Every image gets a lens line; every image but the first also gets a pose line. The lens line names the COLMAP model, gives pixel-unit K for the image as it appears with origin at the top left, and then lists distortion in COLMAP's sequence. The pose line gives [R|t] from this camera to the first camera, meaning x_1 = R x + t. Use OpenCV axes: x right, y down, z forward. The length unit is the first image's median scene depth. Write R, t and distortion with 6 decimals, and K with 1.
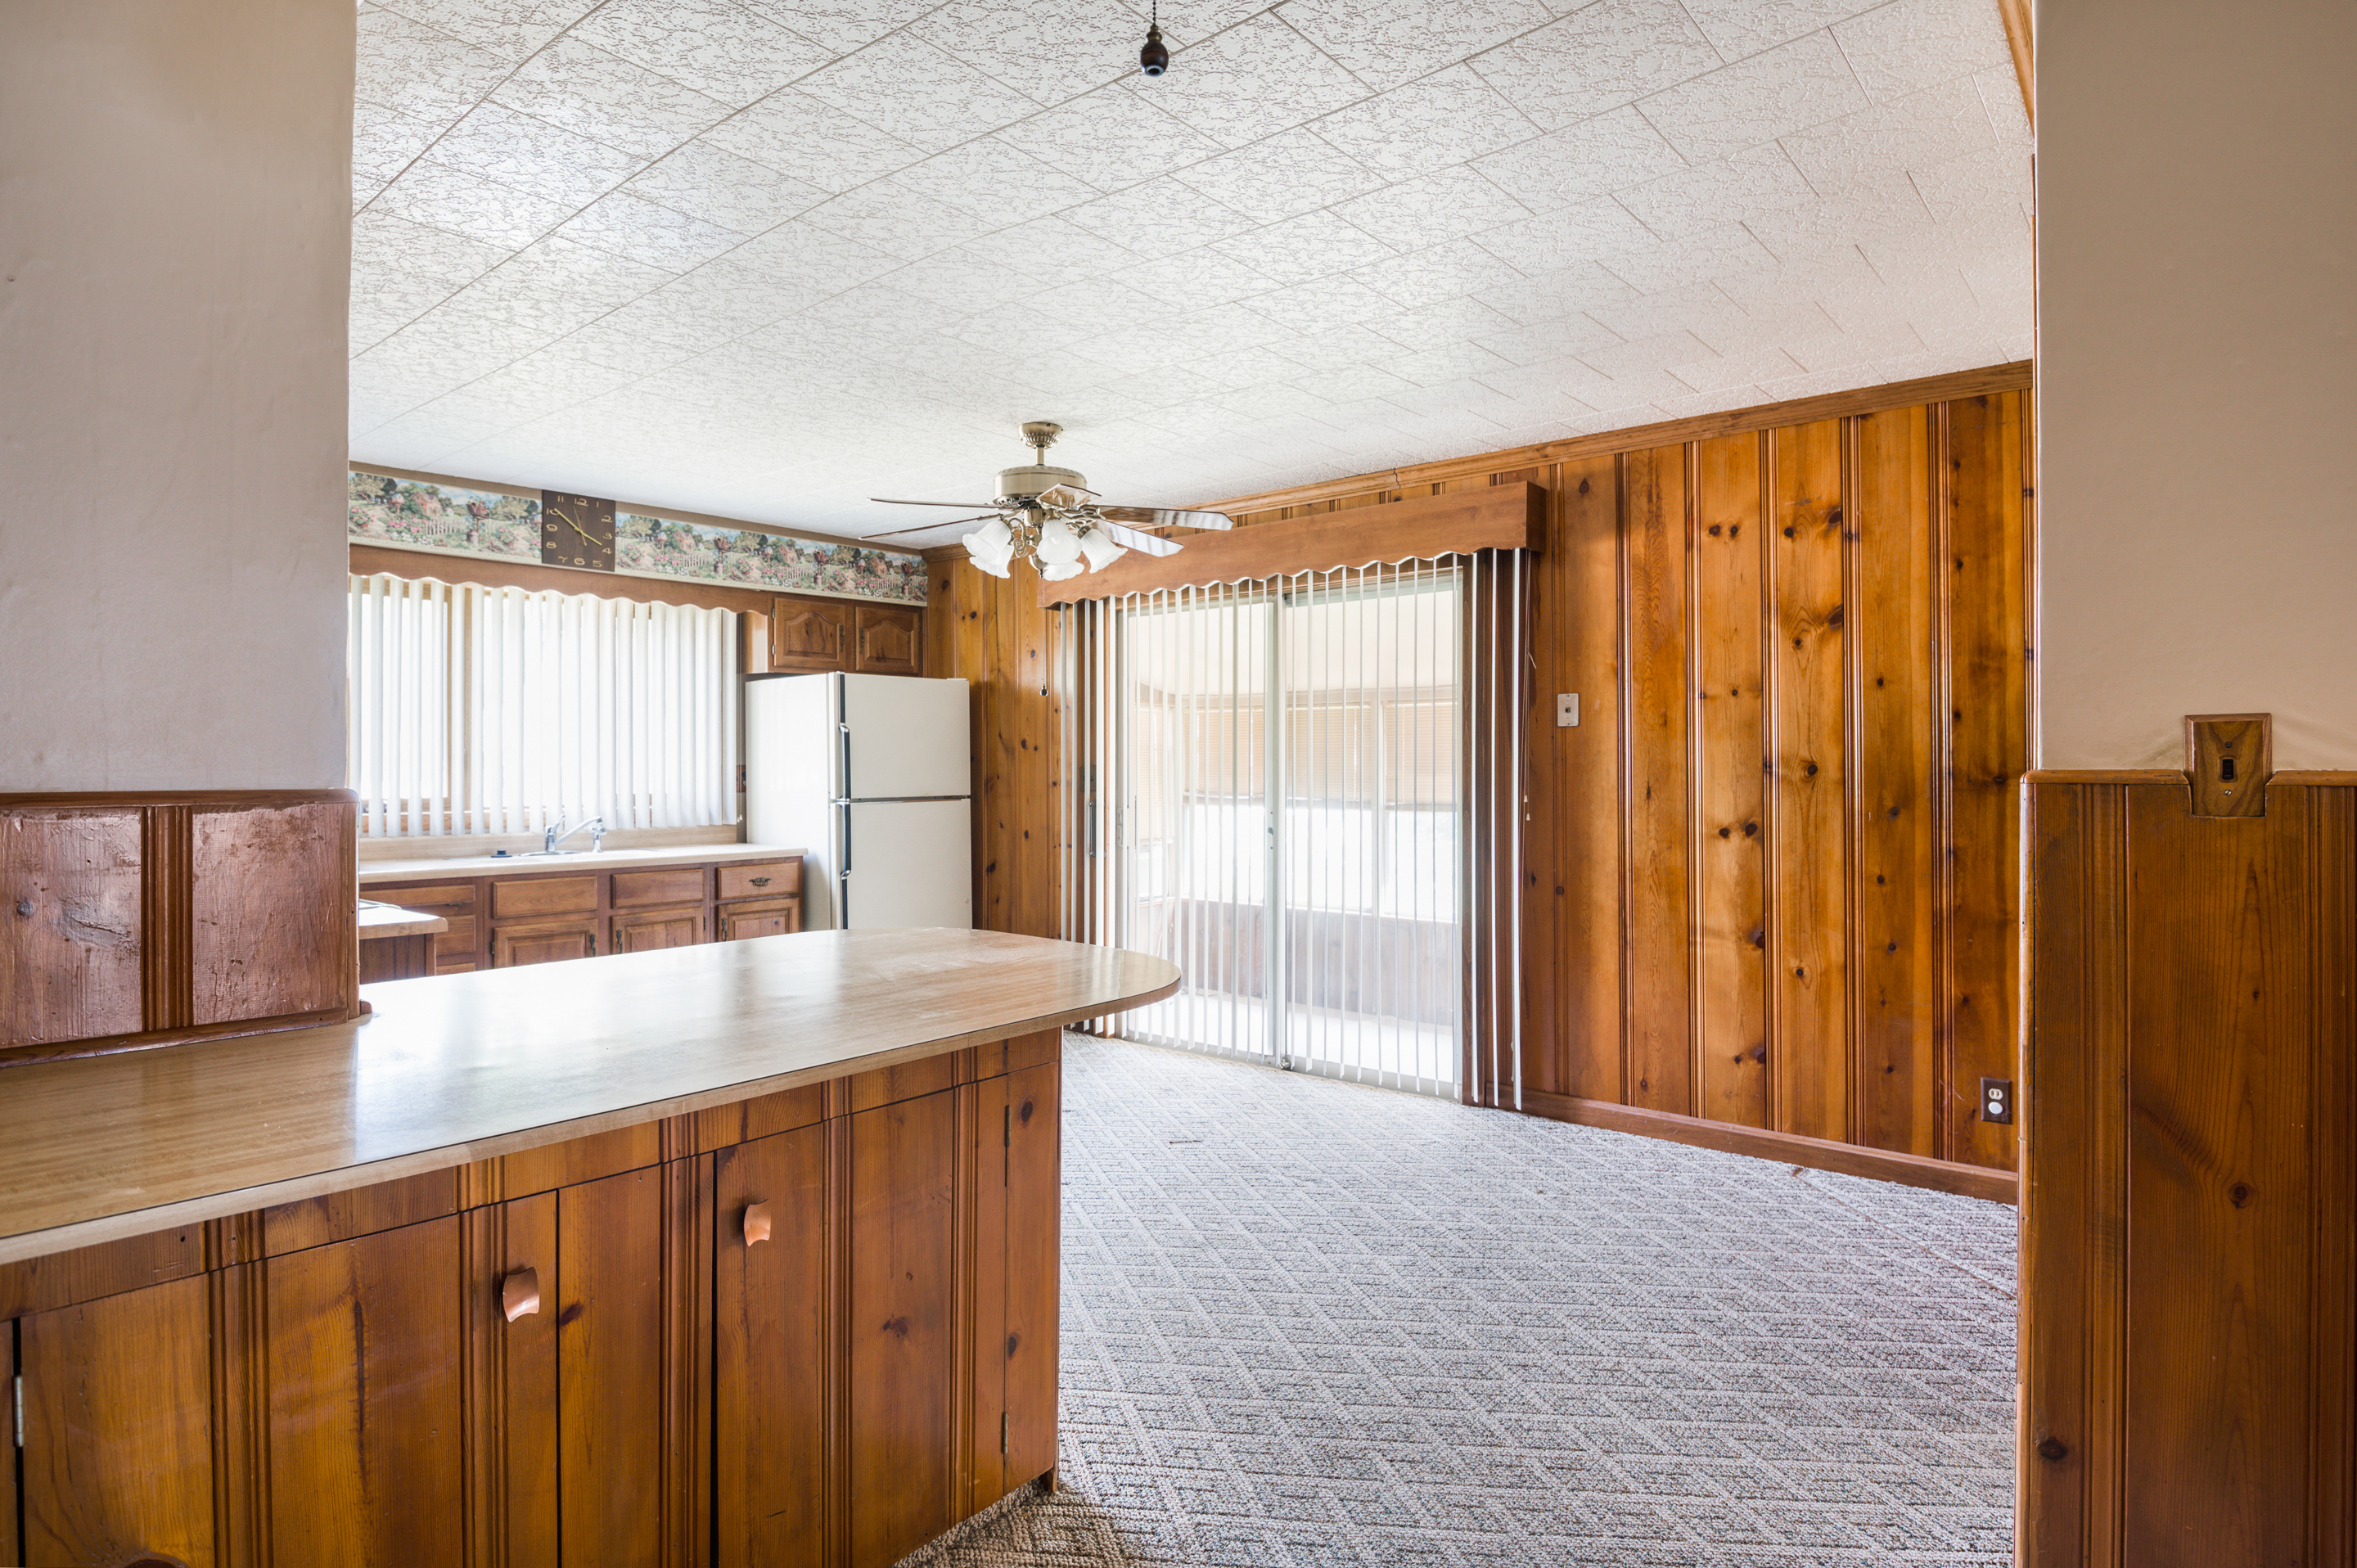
lens RADIAL K [[1304.0, 0, 1175.9], [0, 1304.0, 776.1], [0, 0, 1]] dist [0.001988, 0.000317]
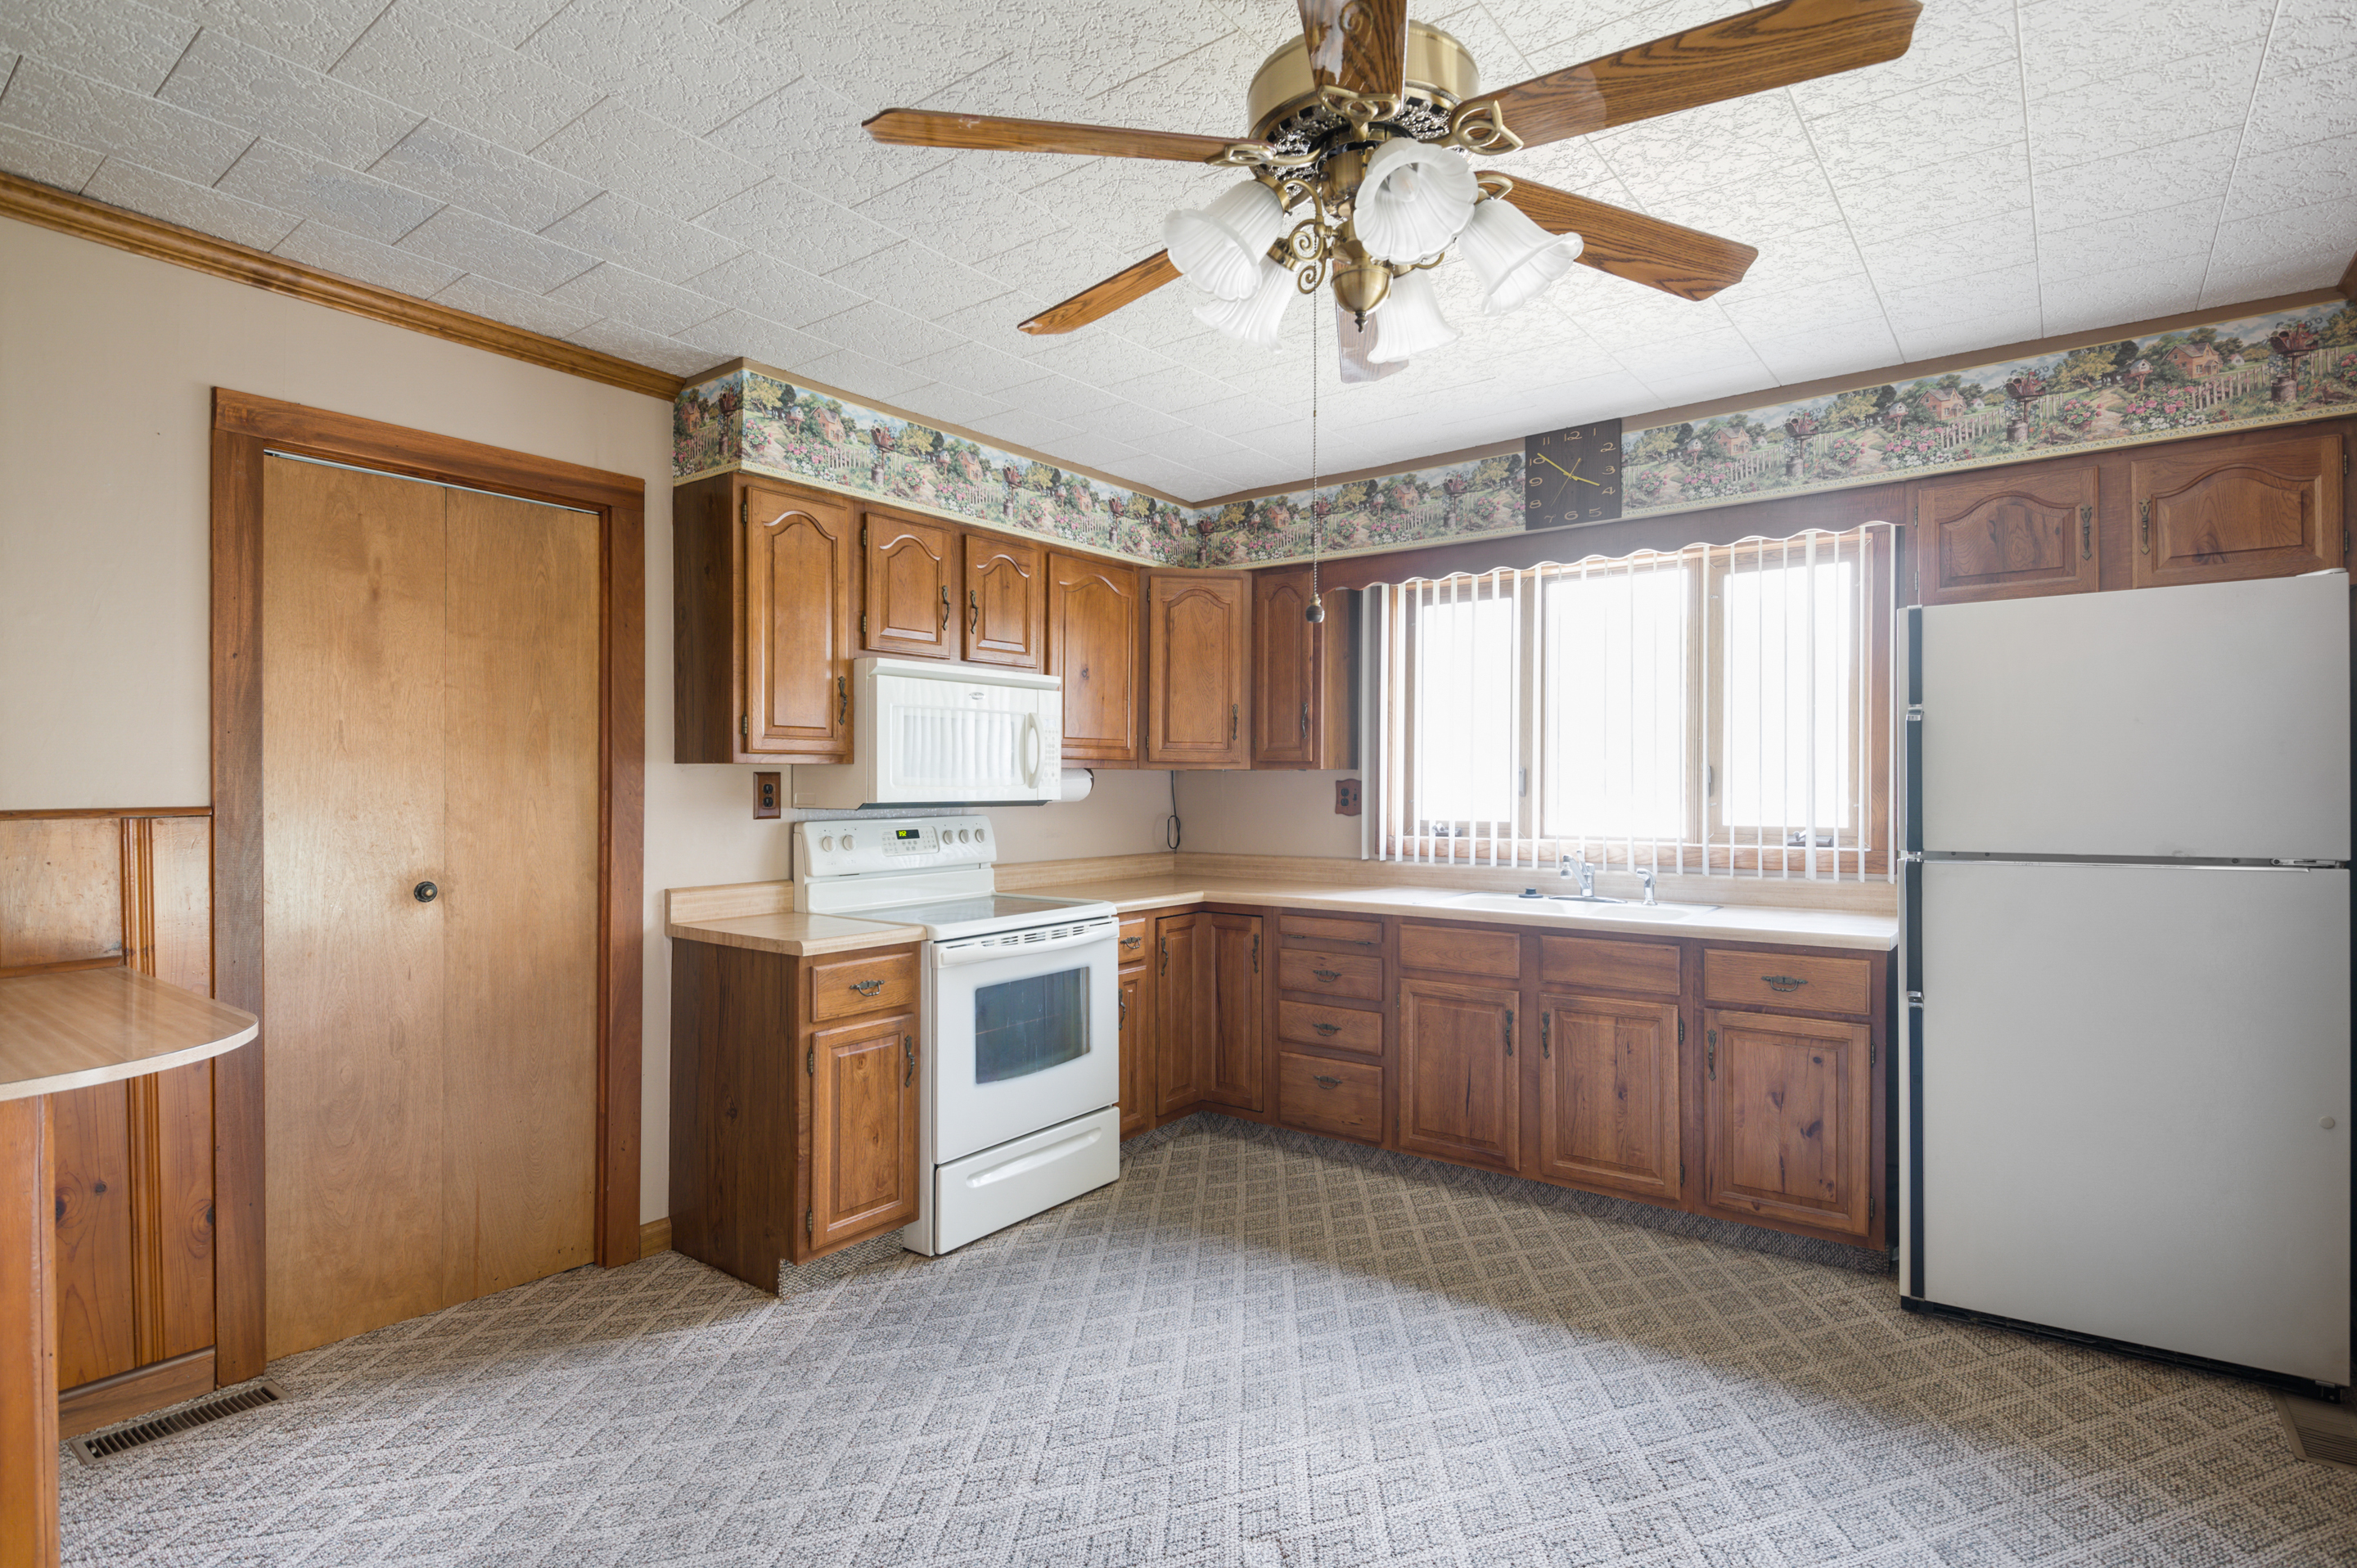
lens RADIAL K [[1199.2, 0, 1179.3], [0, 1199.2, 782.6], [0, 0, 1]] dist [-0.004273, -0.001042]
pose [[0.029408, 0.000067, -0.999567, 0.224797], [-0.006456, 0.999979, -0.000123, -0.008344], [0.999547, 0.006457, 0.029408, 0.740218]]
